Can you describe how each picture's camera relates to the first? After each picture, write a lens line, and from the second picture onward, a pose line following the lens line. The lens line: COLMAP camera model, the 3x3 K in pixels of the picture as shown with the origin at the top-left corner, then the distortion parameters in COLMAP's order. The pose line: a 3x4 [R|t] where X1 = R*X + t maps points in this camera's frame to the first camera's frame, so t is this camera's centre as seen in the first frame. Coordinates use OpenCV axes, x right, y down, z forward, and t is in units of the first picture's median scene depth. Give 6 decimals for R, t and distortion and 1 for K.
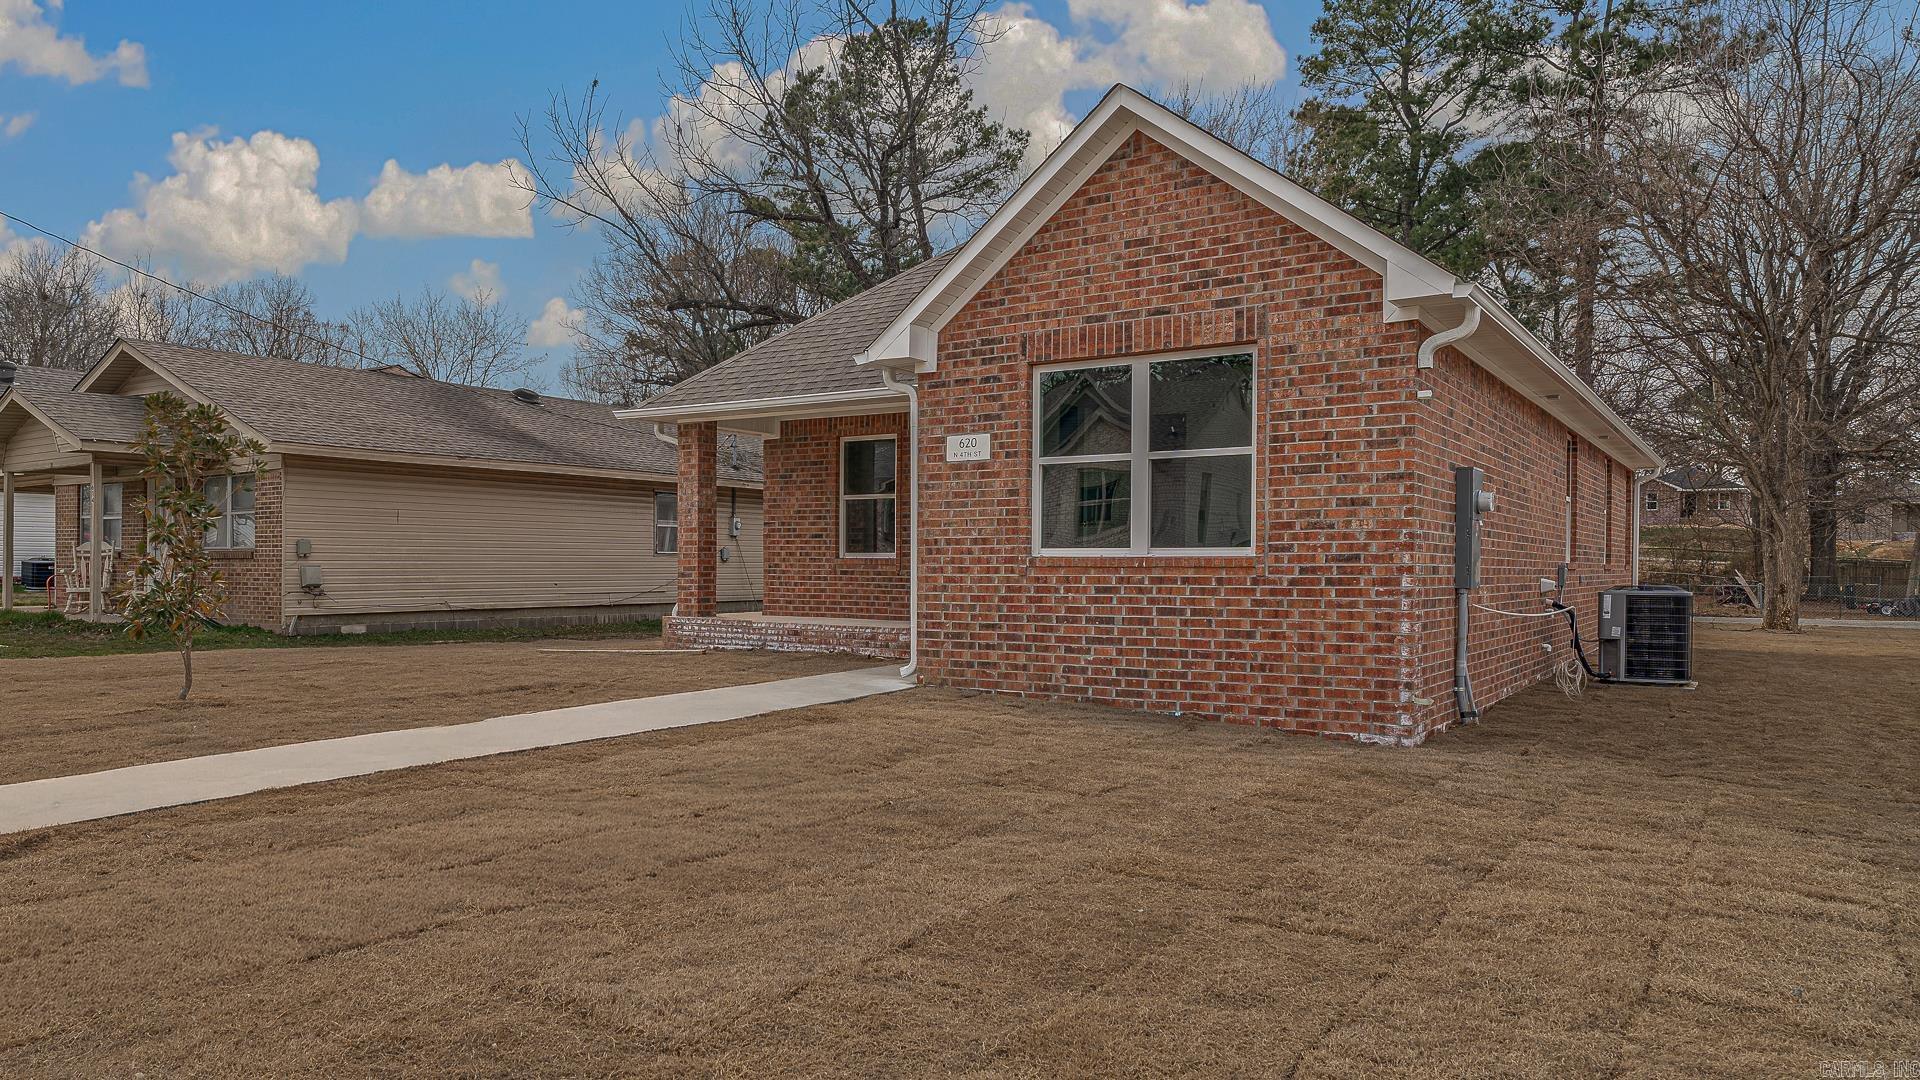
lens RADIAL K [[1230.7, 0, 959.7], [0, 1230.7, 547.0], [0, 0, 1]] dist [-0.001431, -0.000106]
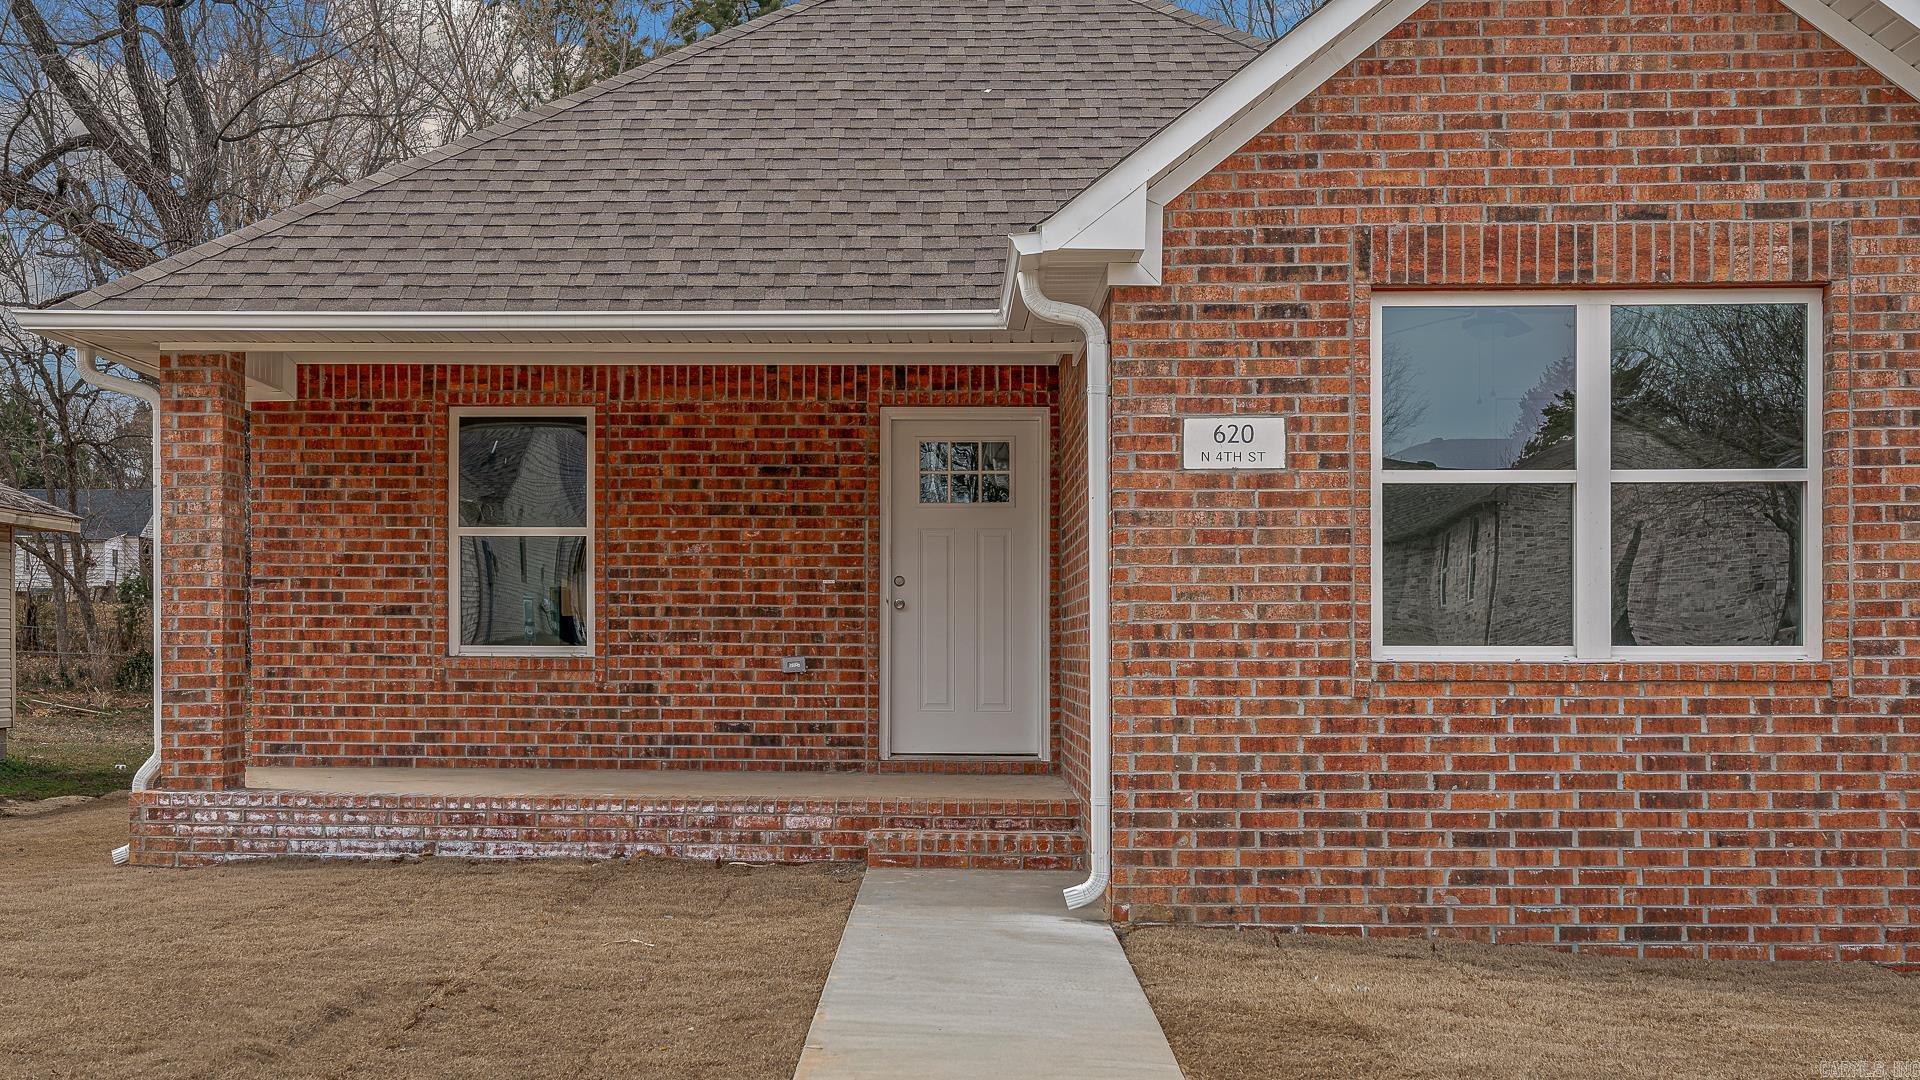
lens RADIAL K [[1923.2, 0, 961.0], [0, 1923.2, 620.1], [0, 0, 1]] dist [0.012047, 0.000000]
pose [[0.859203, 0.008362, 0.511566, -0.506017], [-0.006477, 0.999964, -0.005466, -0.004024], [-0.511593, 0.001383, 0.859227, 0.398925]]
